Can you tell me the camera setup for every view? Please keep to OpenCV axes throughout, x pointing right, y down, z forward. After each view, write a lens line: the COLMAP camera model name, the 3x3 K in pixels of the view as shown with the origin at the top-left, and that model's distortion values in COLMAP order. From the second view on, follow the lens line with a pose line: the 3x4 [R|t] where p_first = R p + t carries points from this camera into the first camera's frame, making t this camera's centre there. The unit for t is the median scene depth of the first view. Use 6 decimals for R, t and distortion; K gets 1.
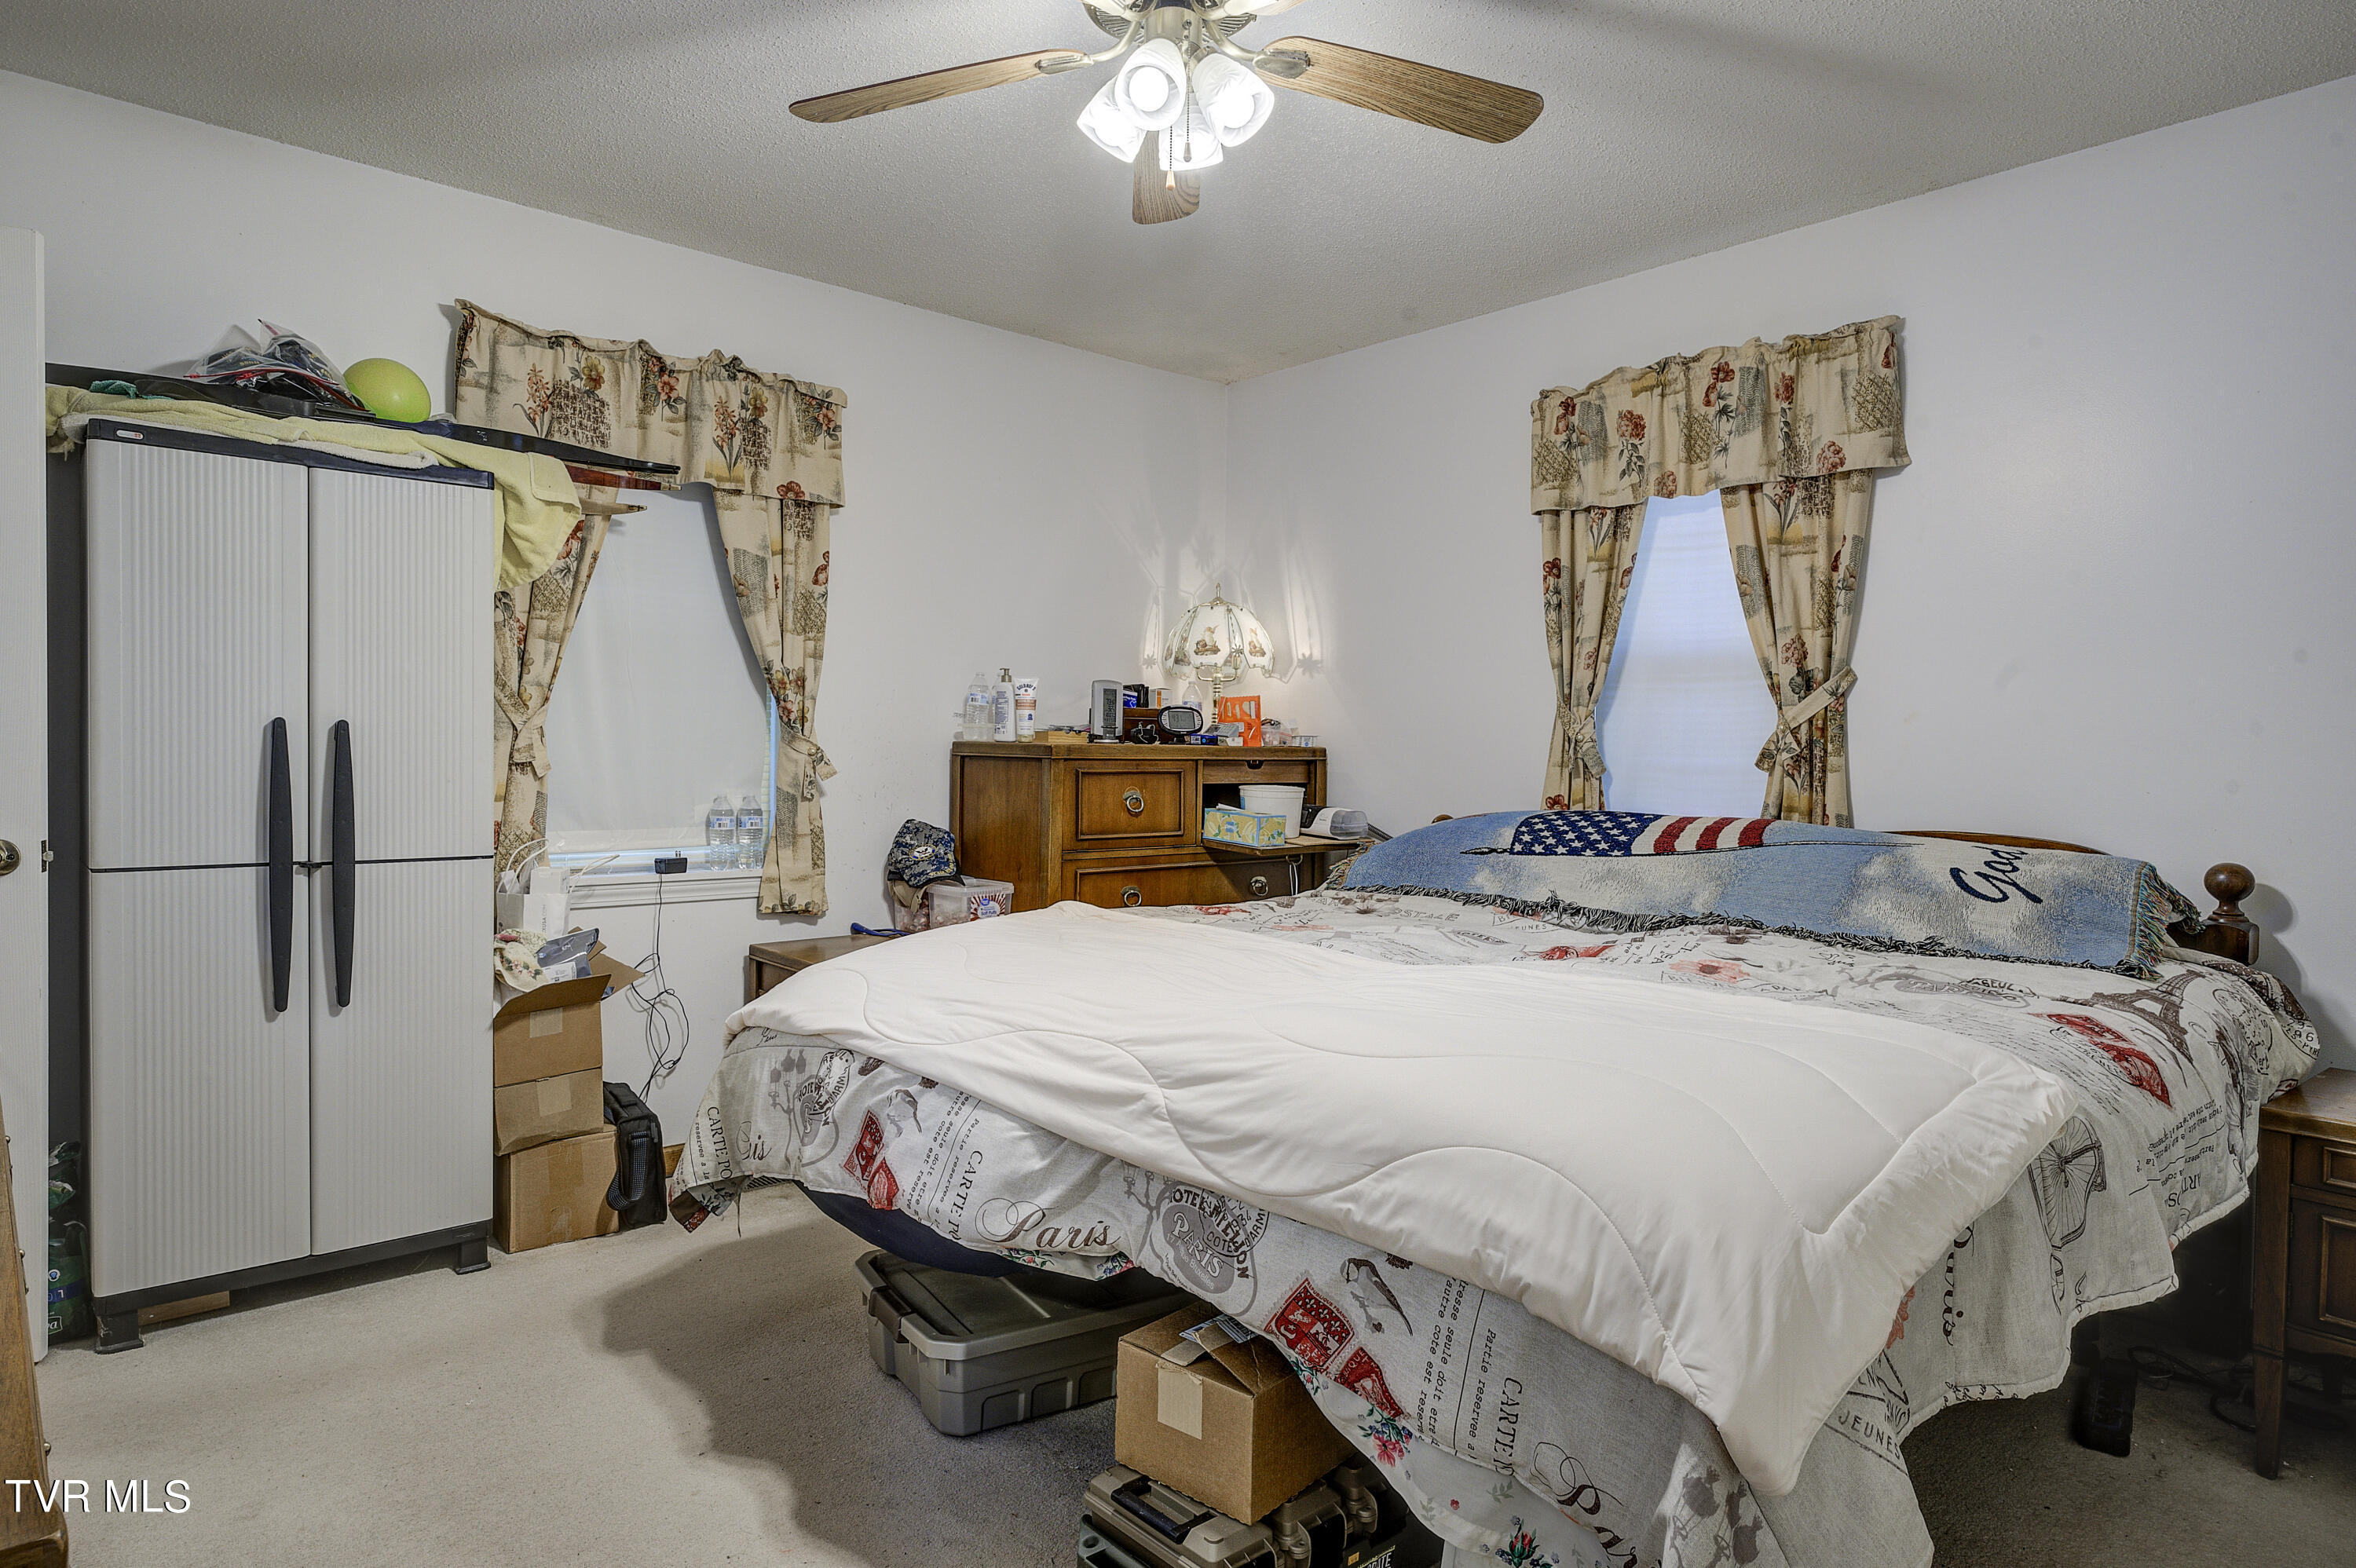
lens RADIAL K [[1367.6, 0, 1179.4], [0, 1367.6, 773.3], [0, 0, 1]] dist [0.007887, 0.002844]
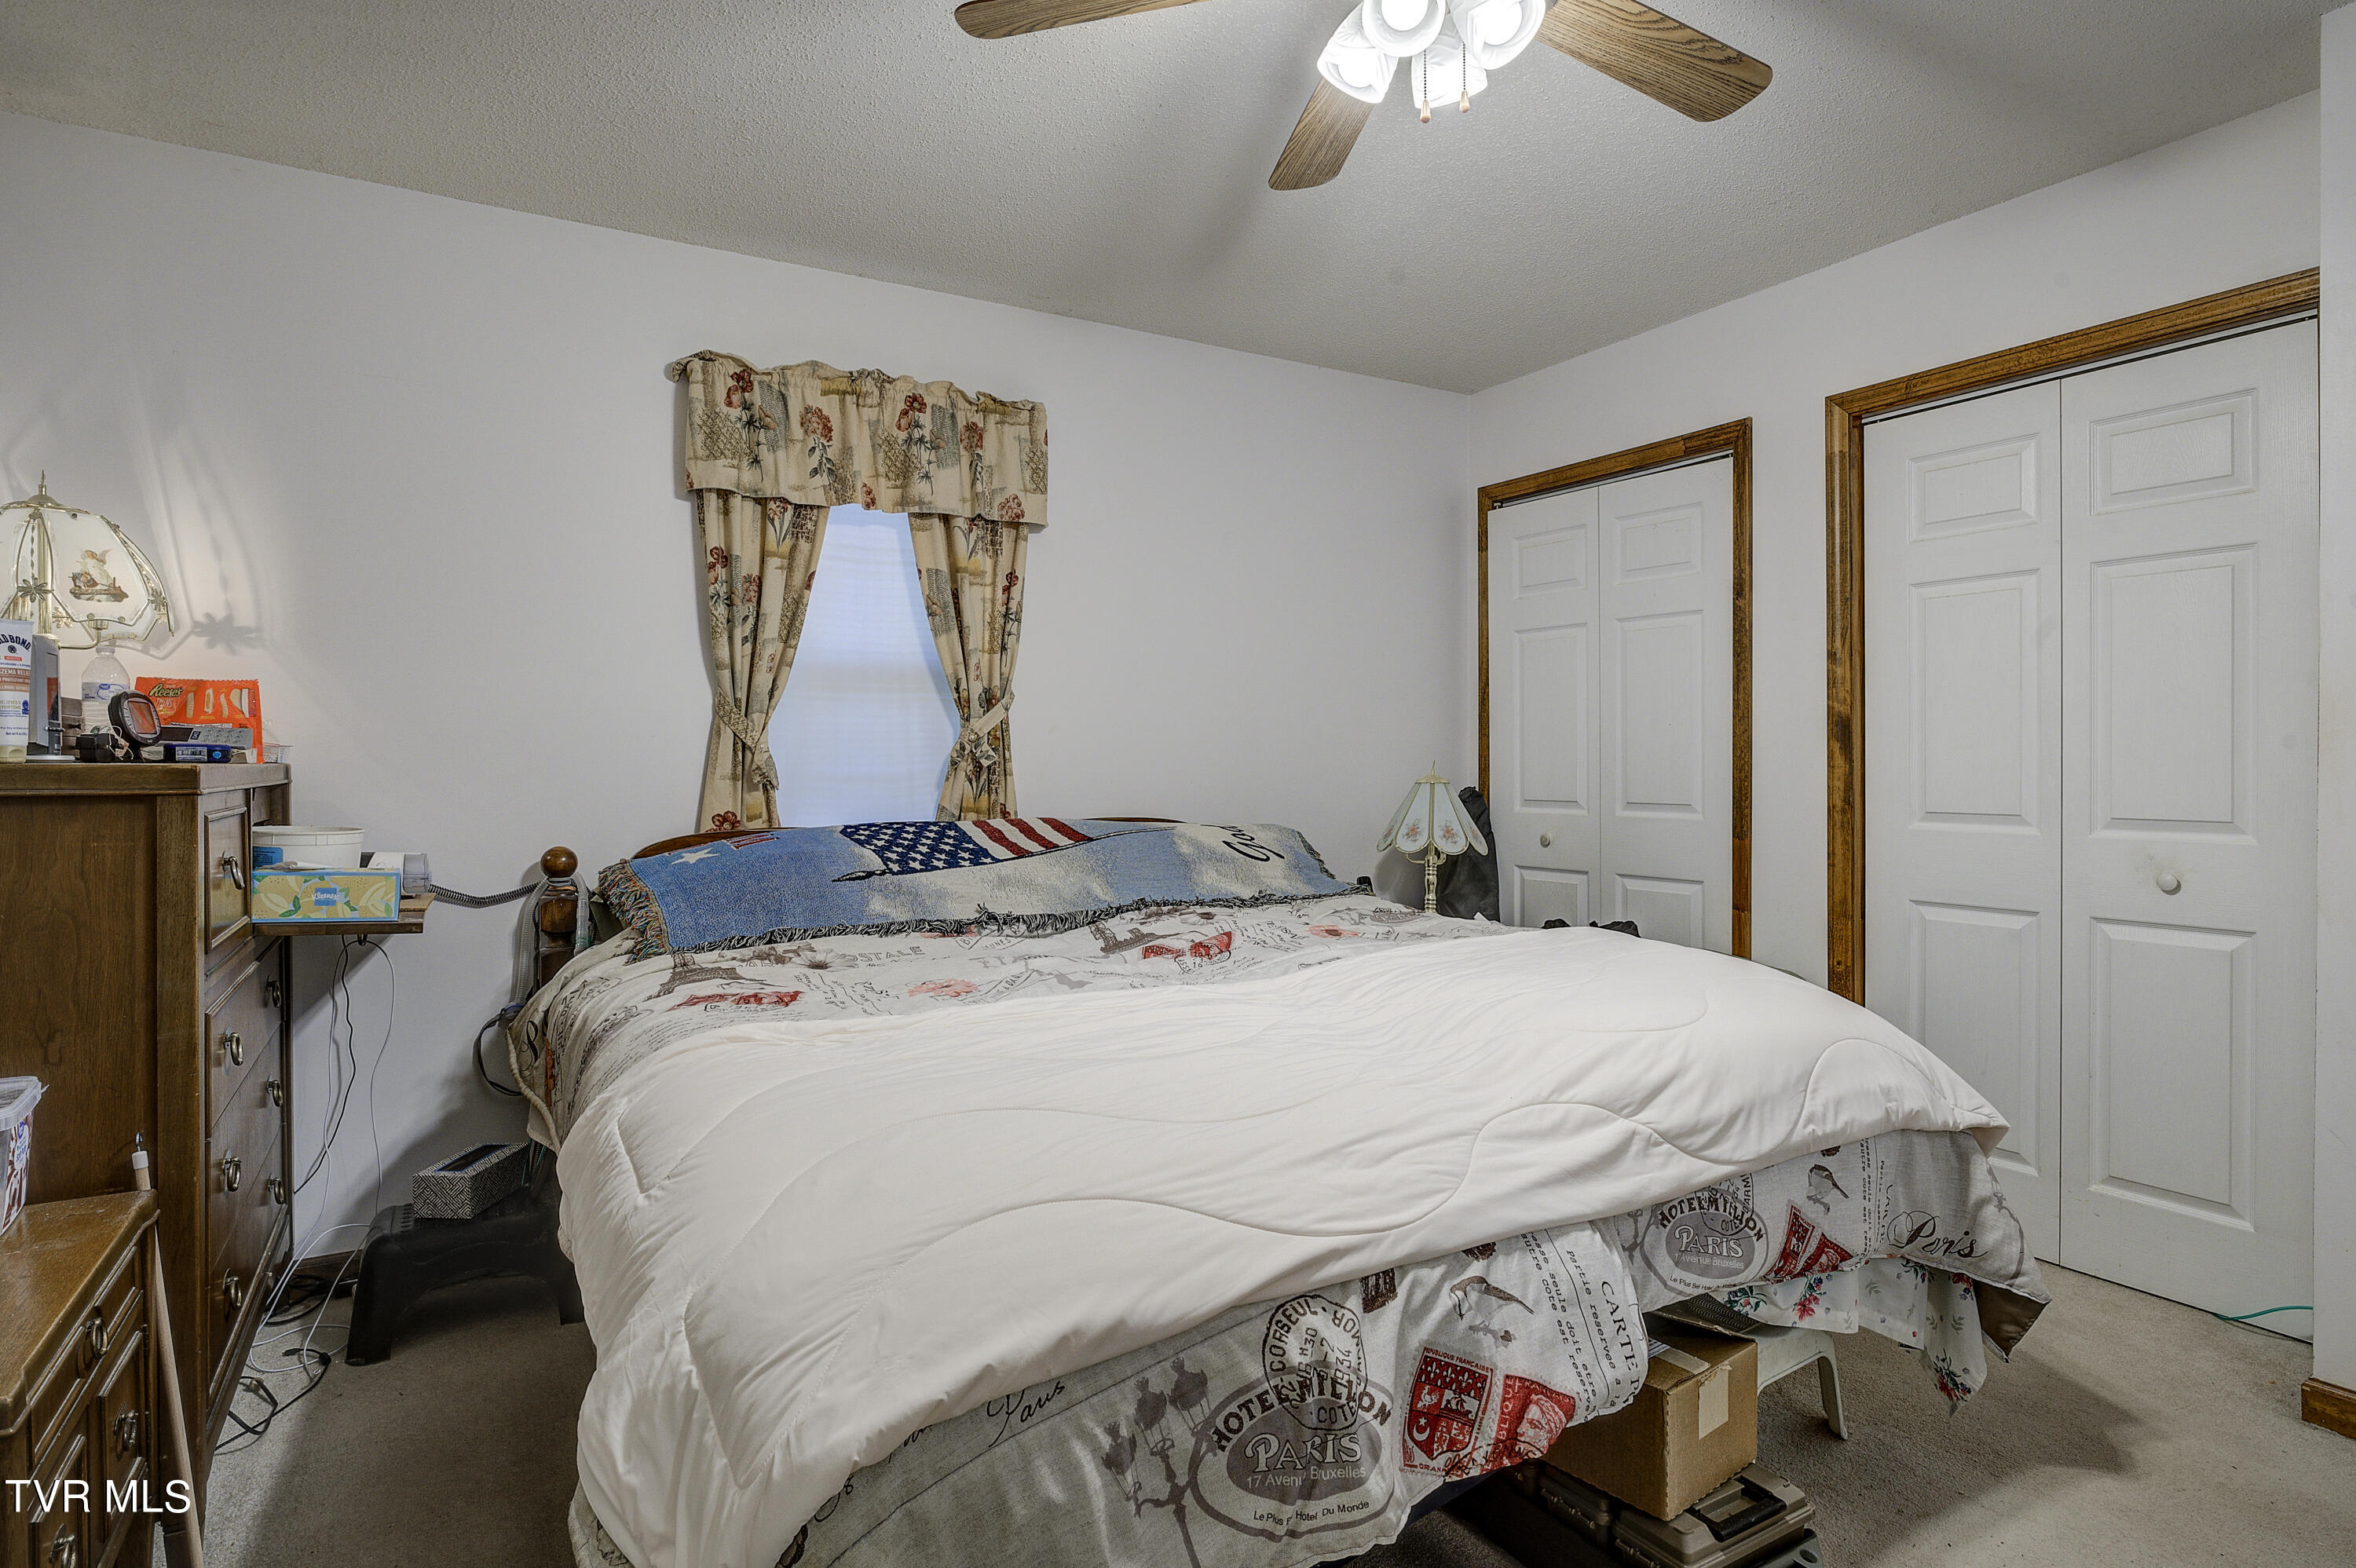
lens RADIAL K [[1212.5, 0, 1176.6], [0, 1212.5, 775.8], [0, 0, 1]] dist [-0.014007, 0.000146]
pose [[0.204094, -0.026893, 0.978582, -0.502729], [0.027085, 0.999395, 0.021816, -0.019331], [-0.978577, 0.022053, 0.204699, 0.637278]]
